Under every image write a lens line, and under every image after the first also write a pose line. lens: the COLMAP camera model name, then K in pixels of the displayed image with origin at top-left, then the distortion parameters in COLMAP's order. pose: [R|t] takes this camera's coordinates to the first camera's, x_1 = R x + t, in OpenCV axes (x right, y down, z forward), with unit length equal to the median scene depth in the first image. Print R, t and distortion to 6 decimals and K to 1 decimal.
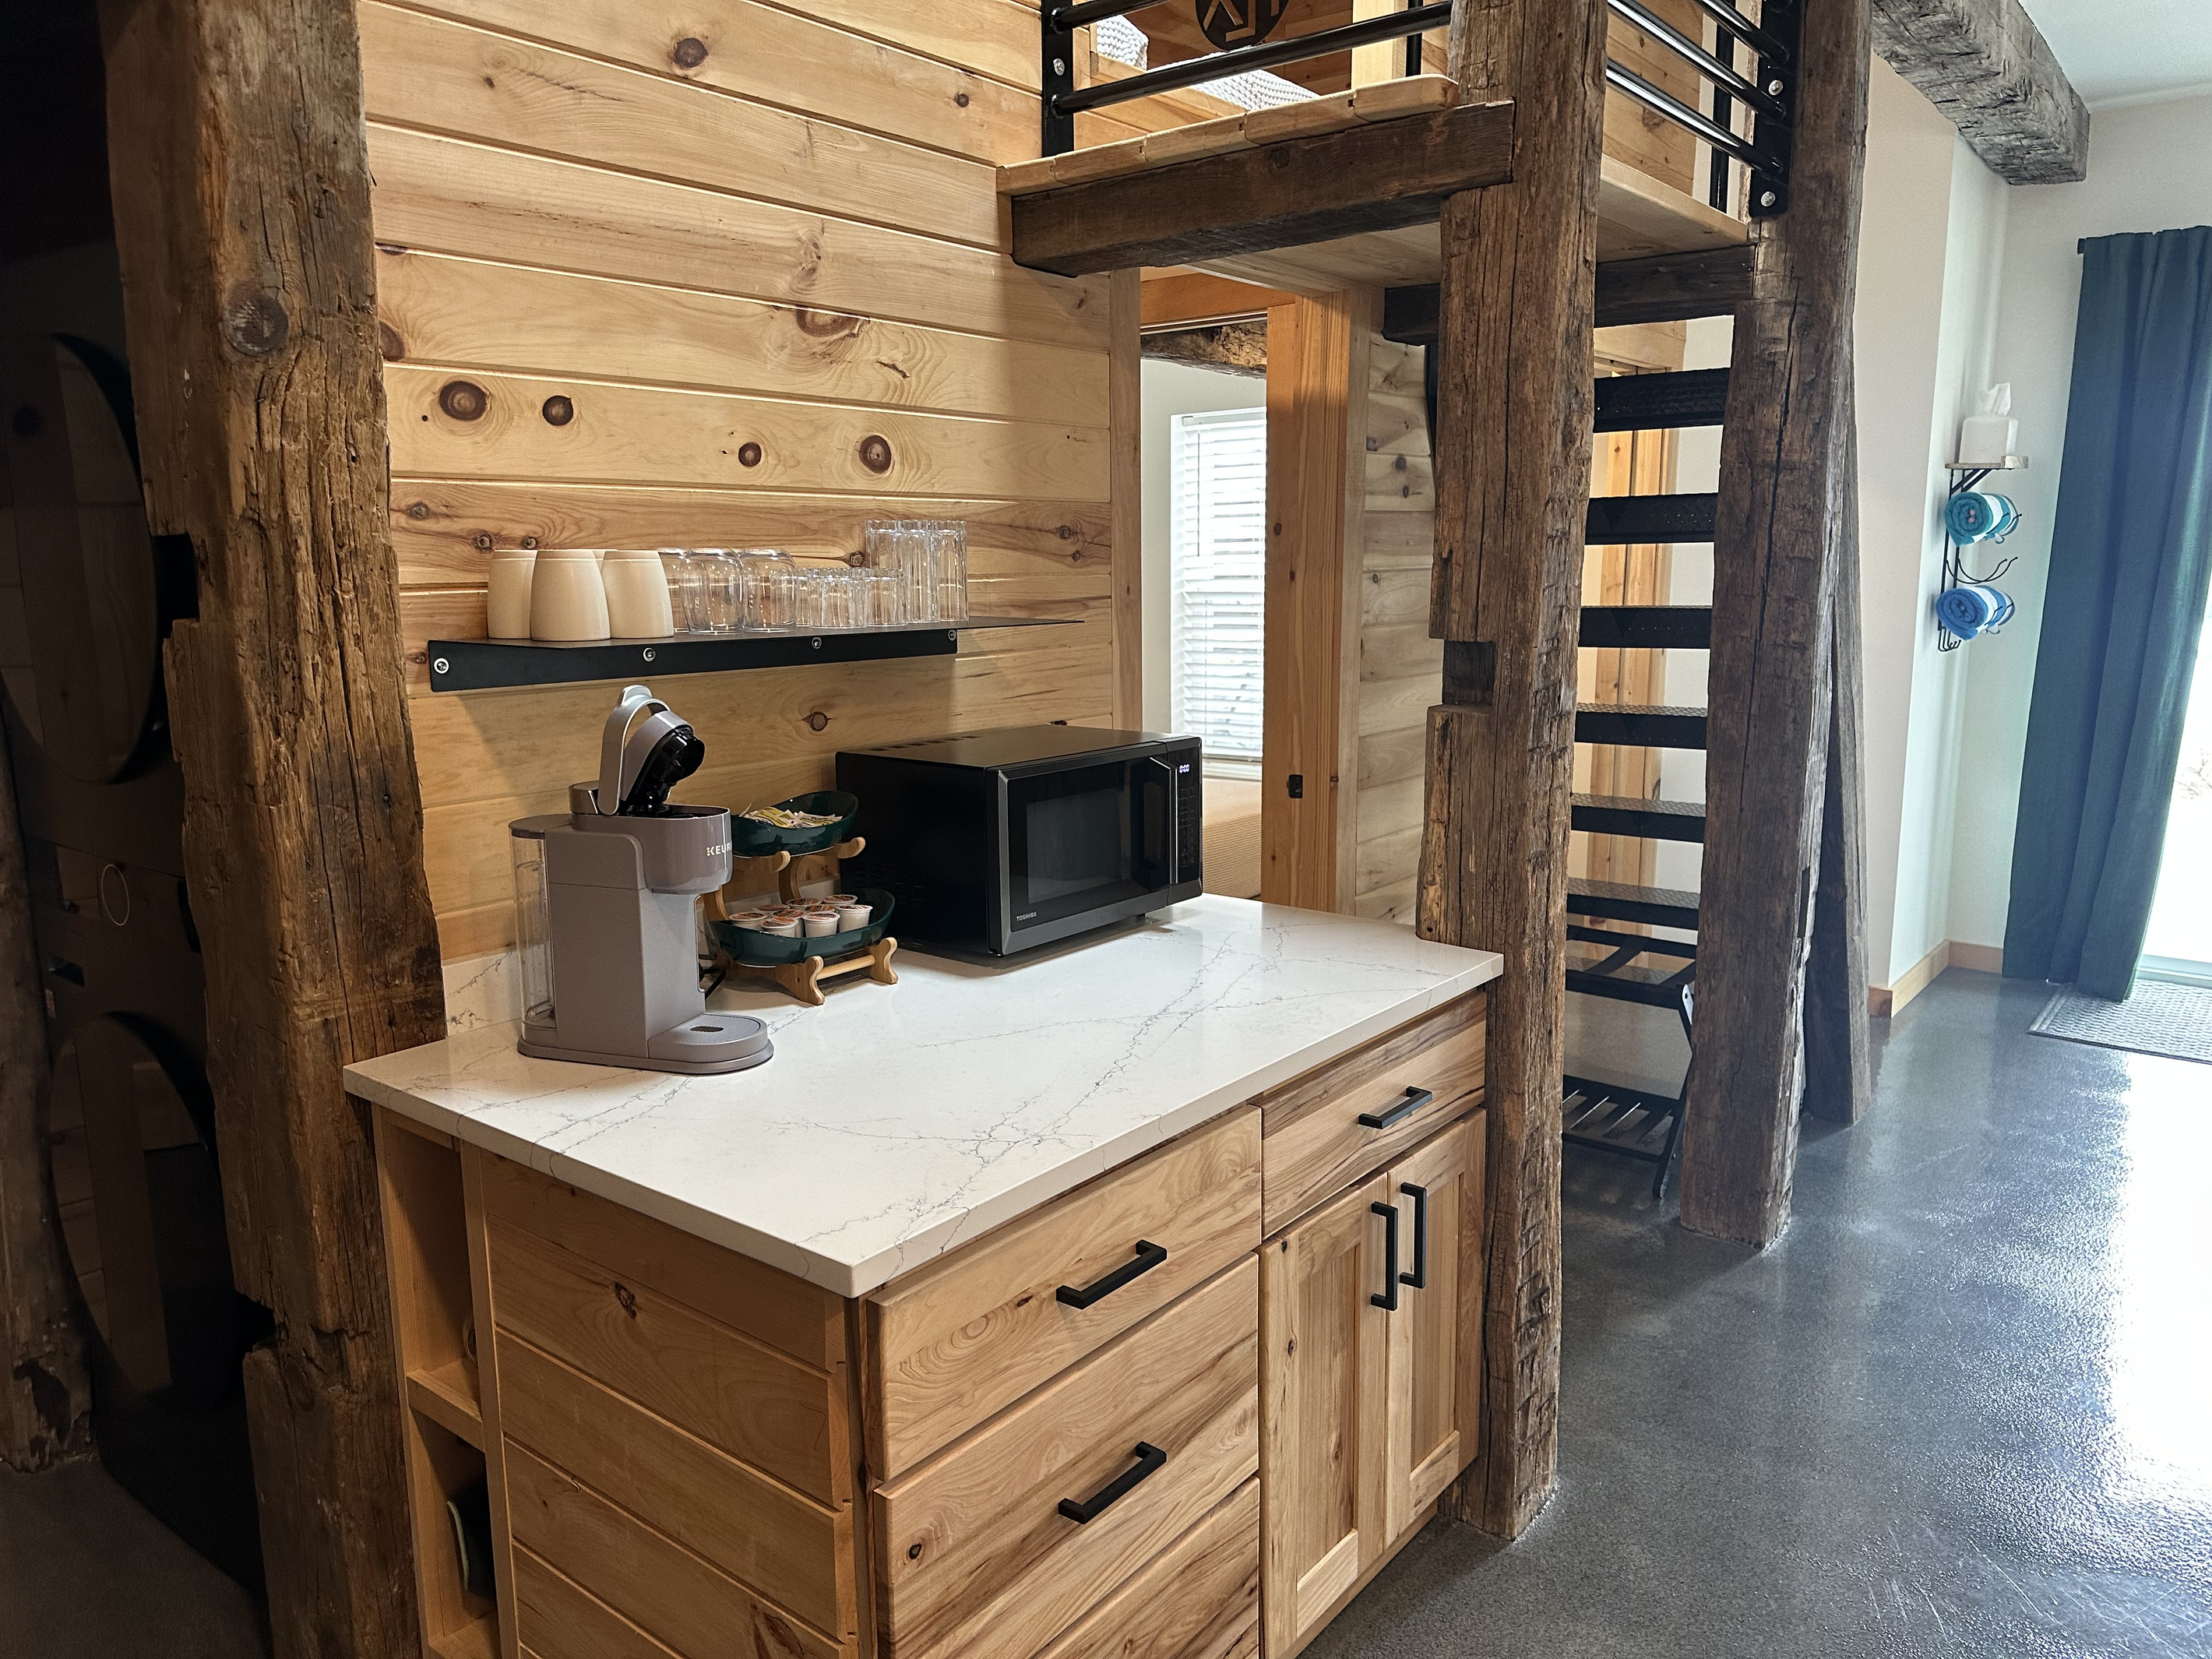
lens RADIAL K [[1549.6, 0, 1116.6], [0, 1549.6, 834.4], [0, 0, 1]] dist [0.041968, -0.086068]
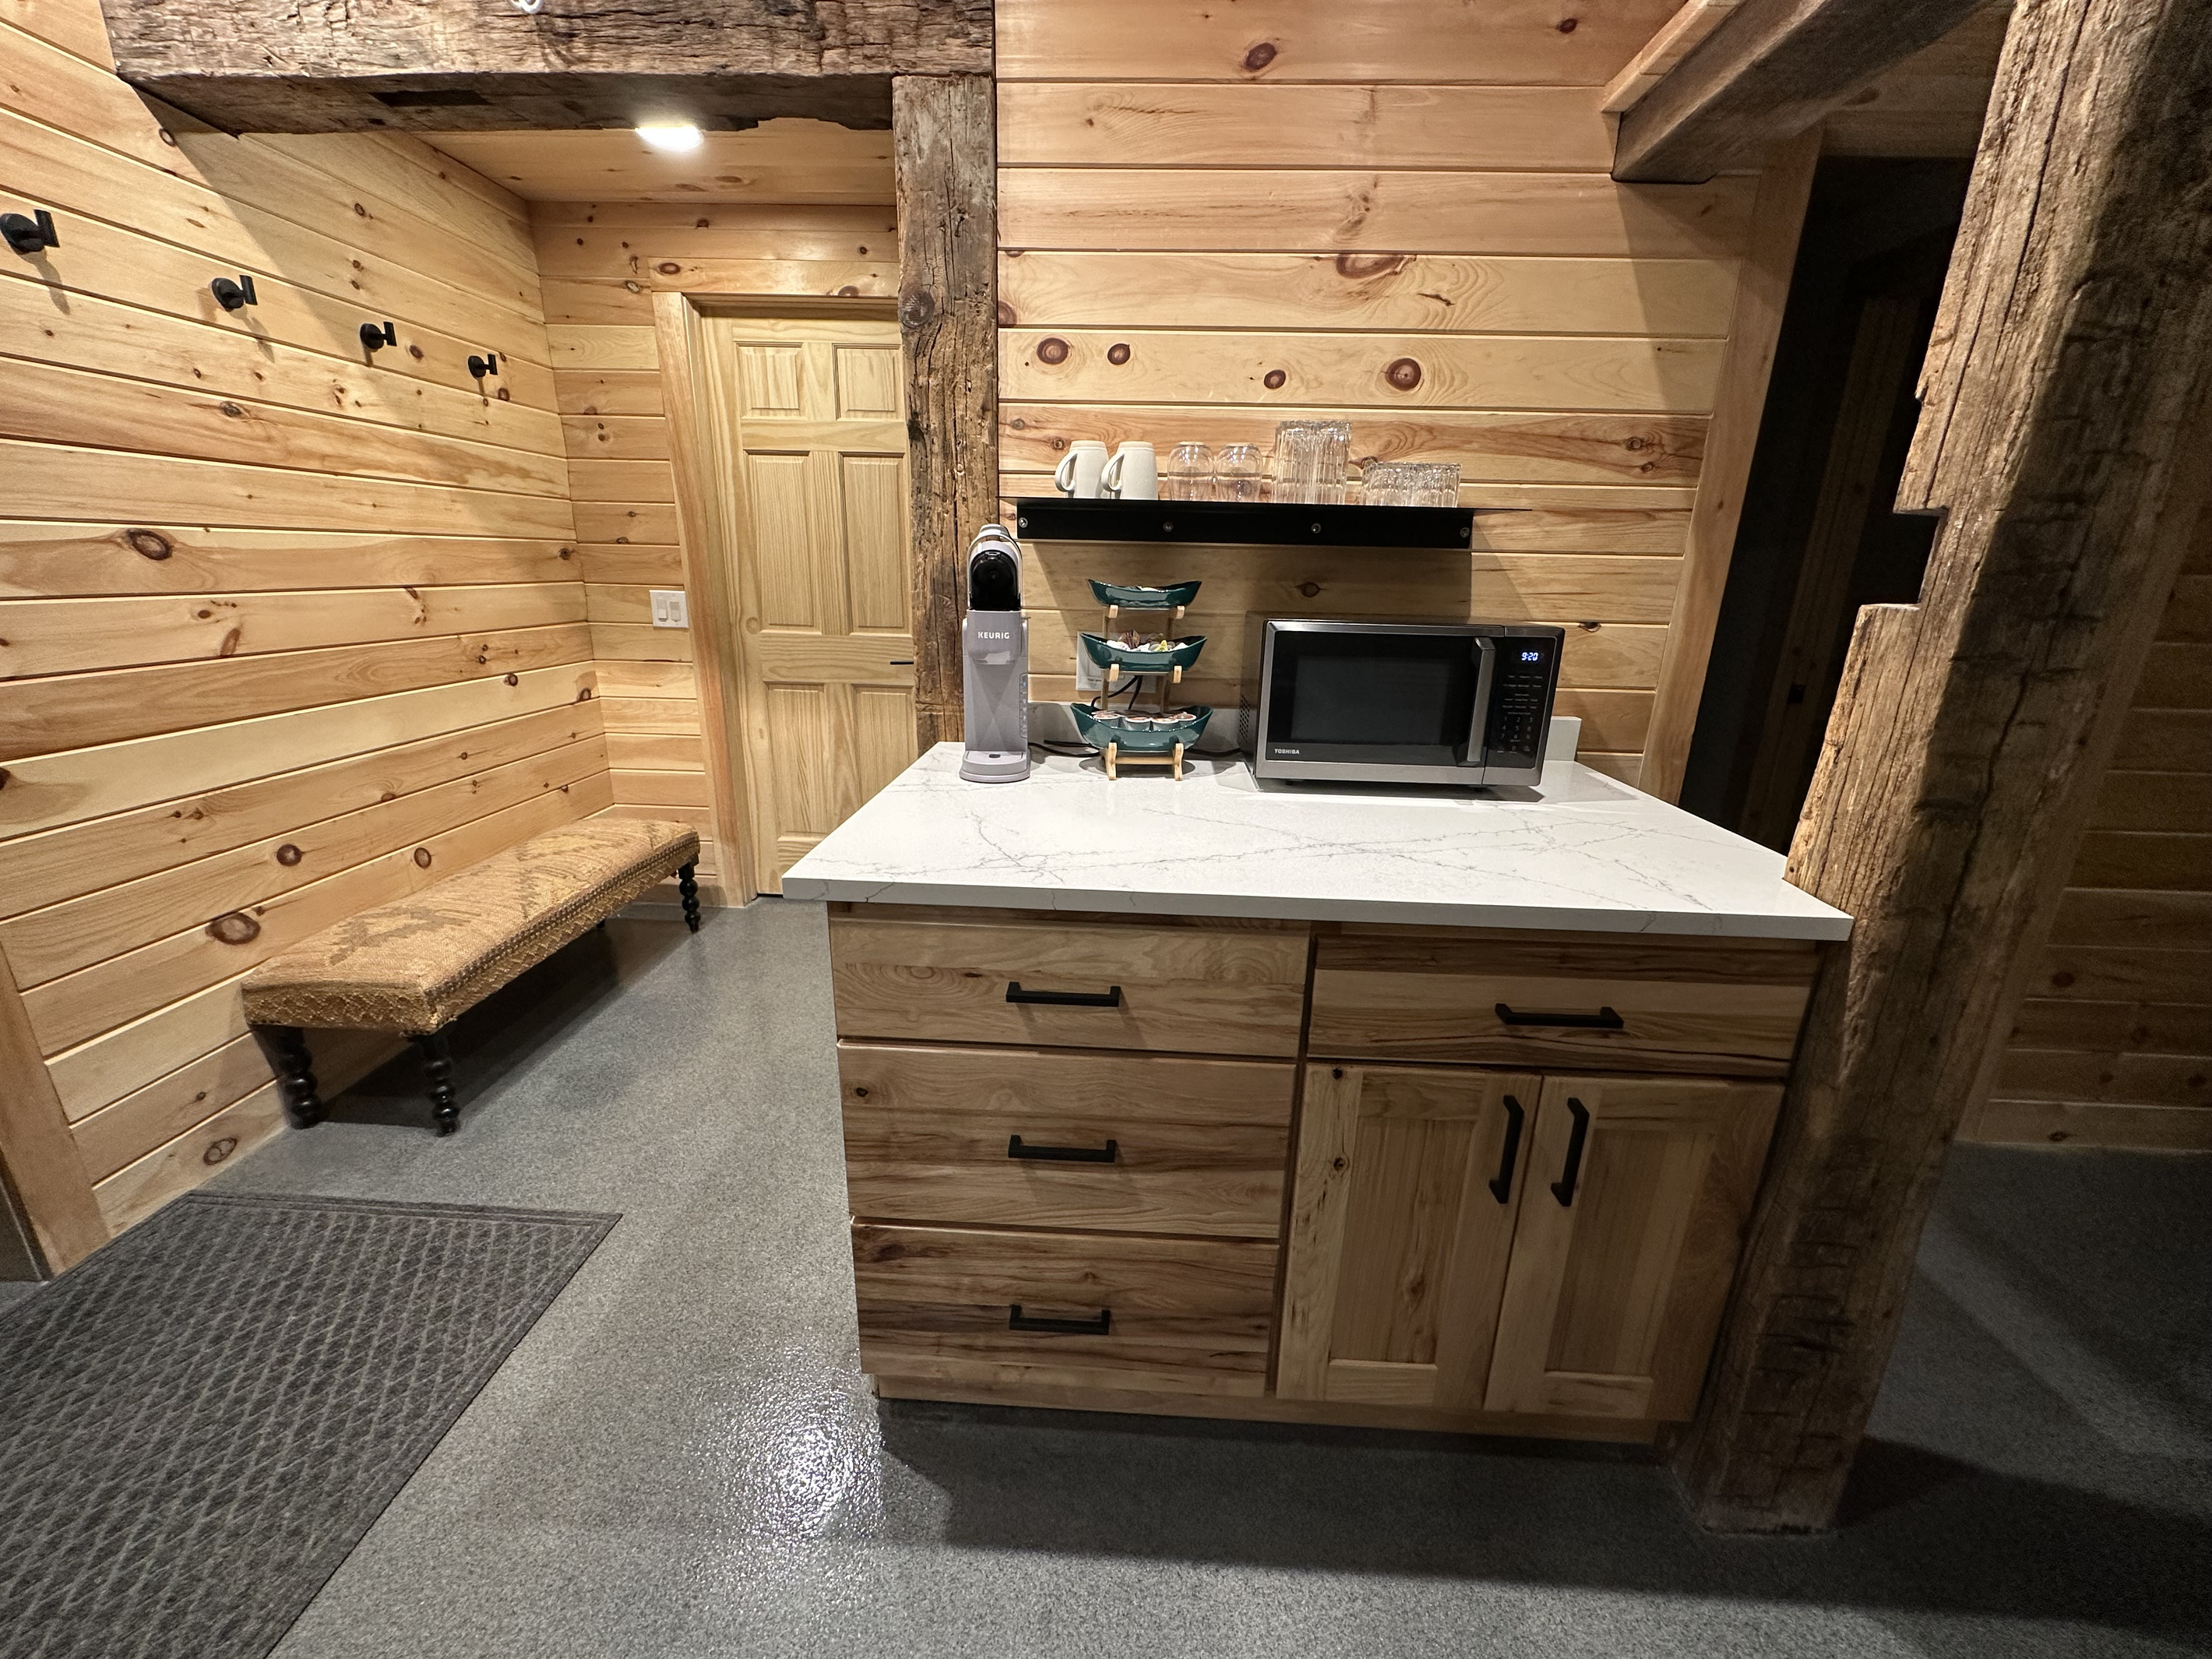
lens RADIAL K [[895.0, 0, 1102.9], [0, 895.0, 820.8], [0, 0, 1]] dist [0.001516, -0.000032]
pose [[0.579067, 0.246883, -0.777001, 0.395807], [-0.171019, 0.968627, 0.180316, 0.013021], [0.797141, 0.028467, 0.603121, 0.444233]]
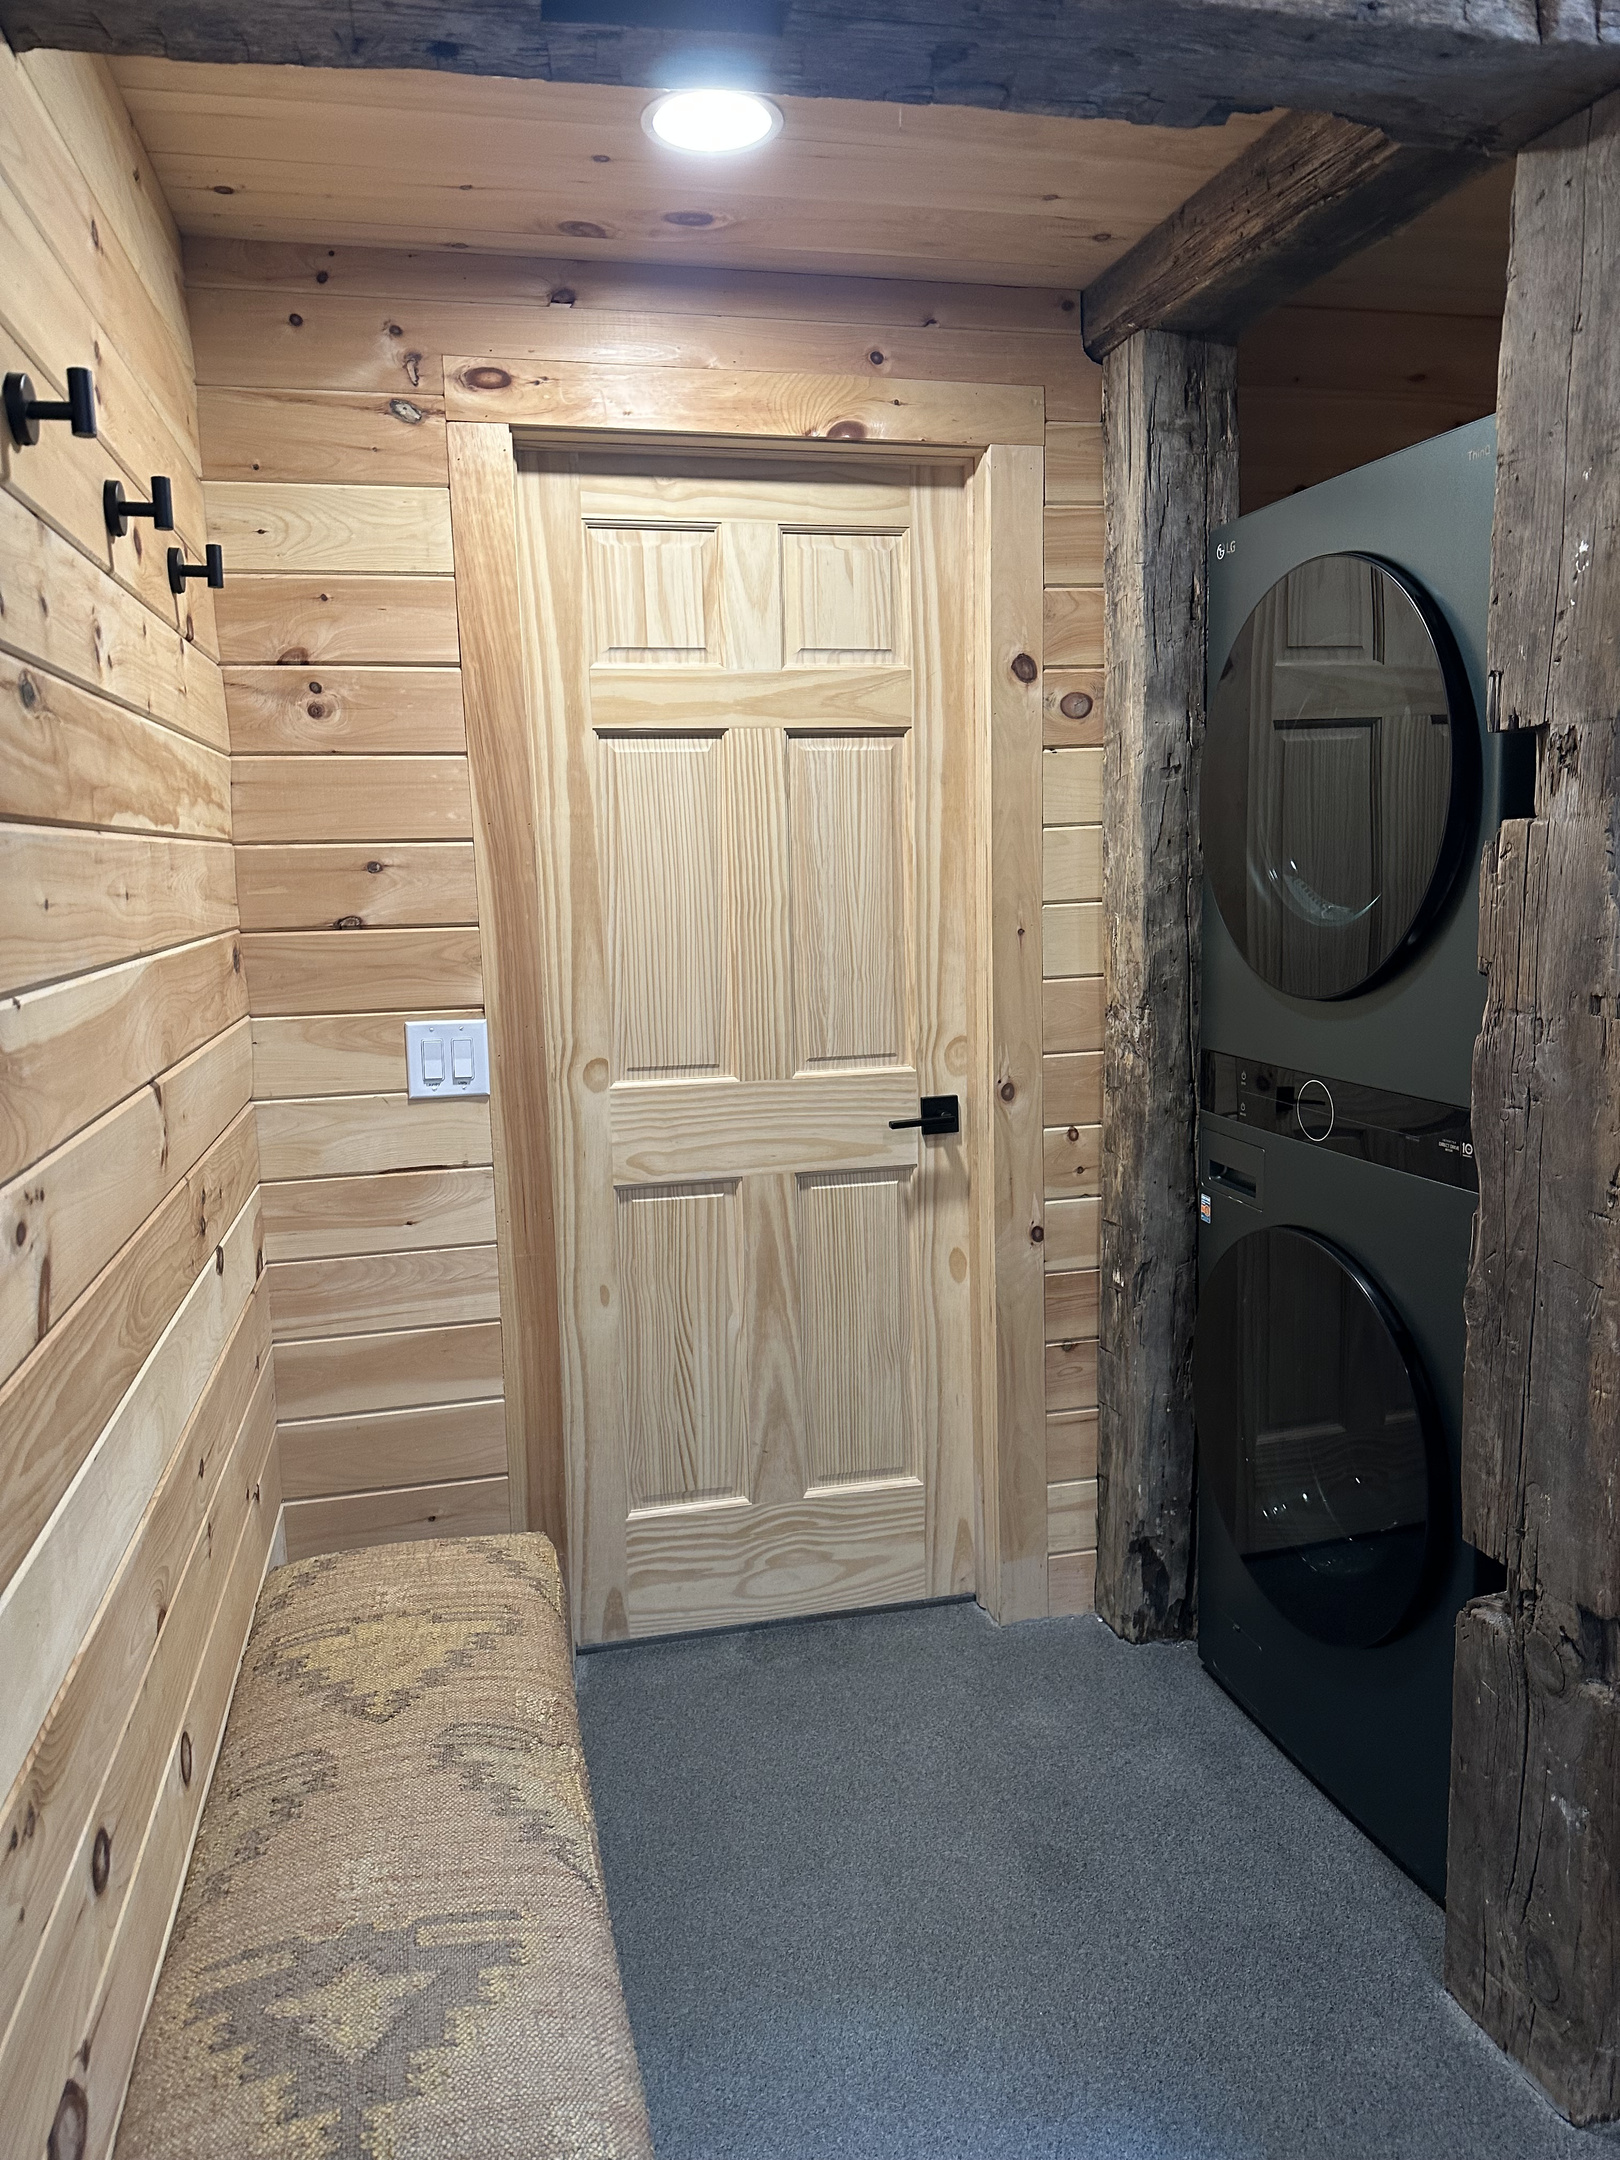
lens RADIAL K [[1468.8, 0, 776.9], [0, 1468.8, 1071.6], [0, 0, 1]] dist [0.051966, -0.077408]
pose [[0.771721, 0.070864, -0.632001, -0.347412], [-0.089465, 0.995987, 0.002433, 0.048445], [0.629637, 0.054664, 0.774964, 0.031656]]
